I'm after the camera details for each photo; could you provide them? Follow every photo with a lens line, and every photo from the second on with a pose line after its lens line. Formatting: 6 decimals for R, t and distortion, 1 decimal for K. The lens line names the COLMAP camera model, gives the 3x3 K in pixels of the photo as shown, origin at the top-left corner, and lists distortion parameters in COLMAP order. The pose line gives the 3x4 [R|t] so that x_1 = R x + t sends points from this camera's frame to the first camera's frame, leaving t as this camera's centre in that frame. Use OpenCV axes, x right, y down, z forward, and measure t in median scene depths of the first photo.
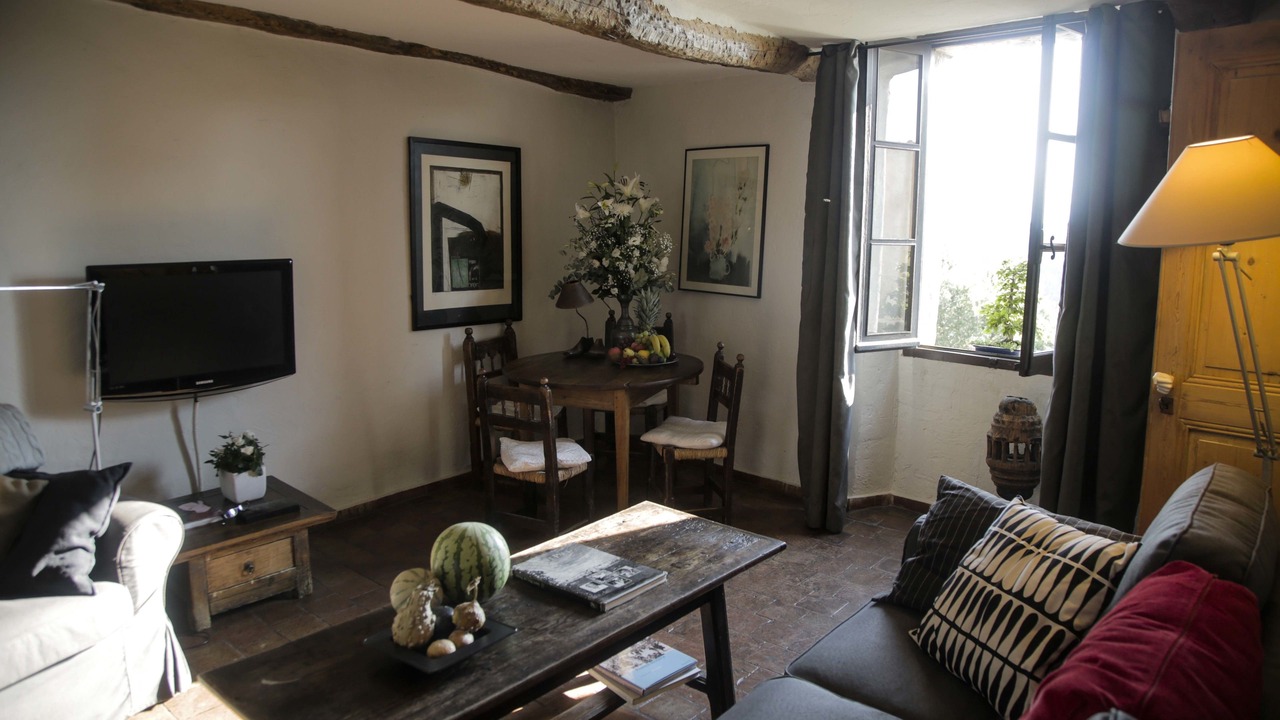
lens RADIAL K [[771.7, 0, 642.9], [0, 771.7, 342.8], [0, 0, 1]] dist [-0.096257, 0.054846]
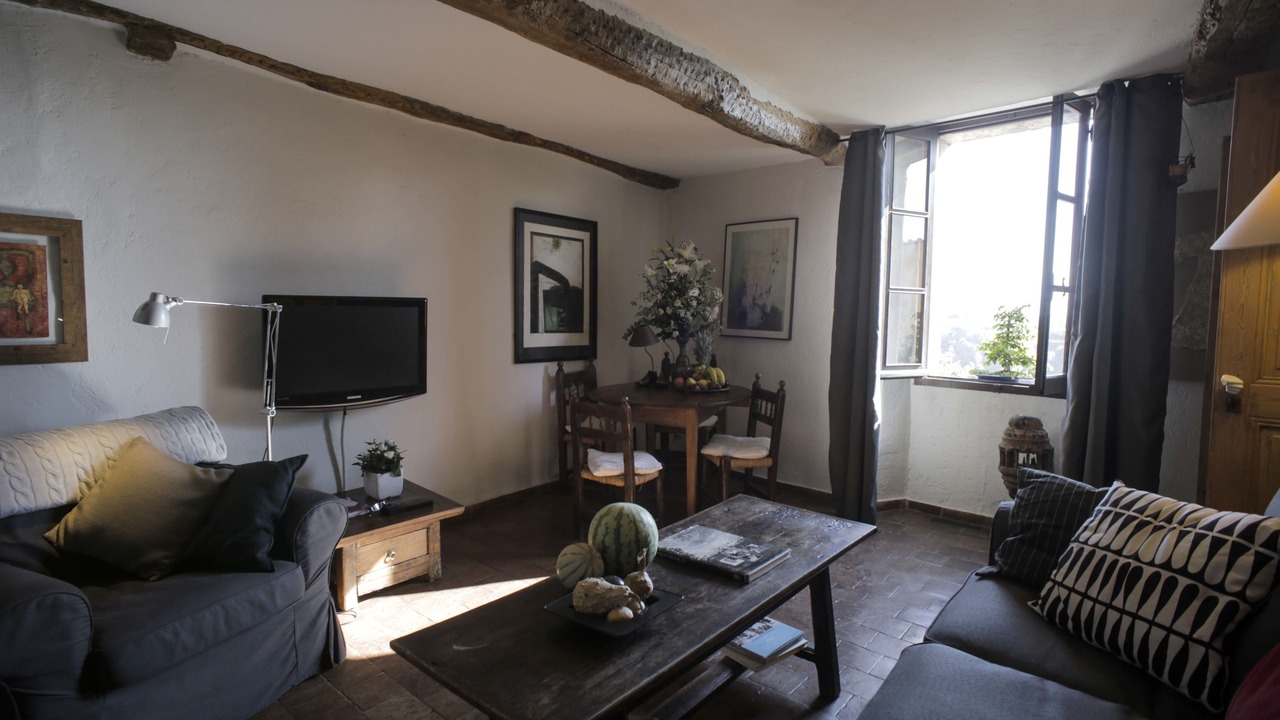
lens RADIAL K [[586.9, 0, 640.0], [0, 586.9, 360.0], [0, 0, 1]] dist [-0.045400, 0.029336]
pose [[0.999942, 0.003257, -0.010286, -0.115836], [-0.003888, 0.998076, -0.061888, 0.047235], [0.010065, 0.061925, 0.998030, 0.075775]]
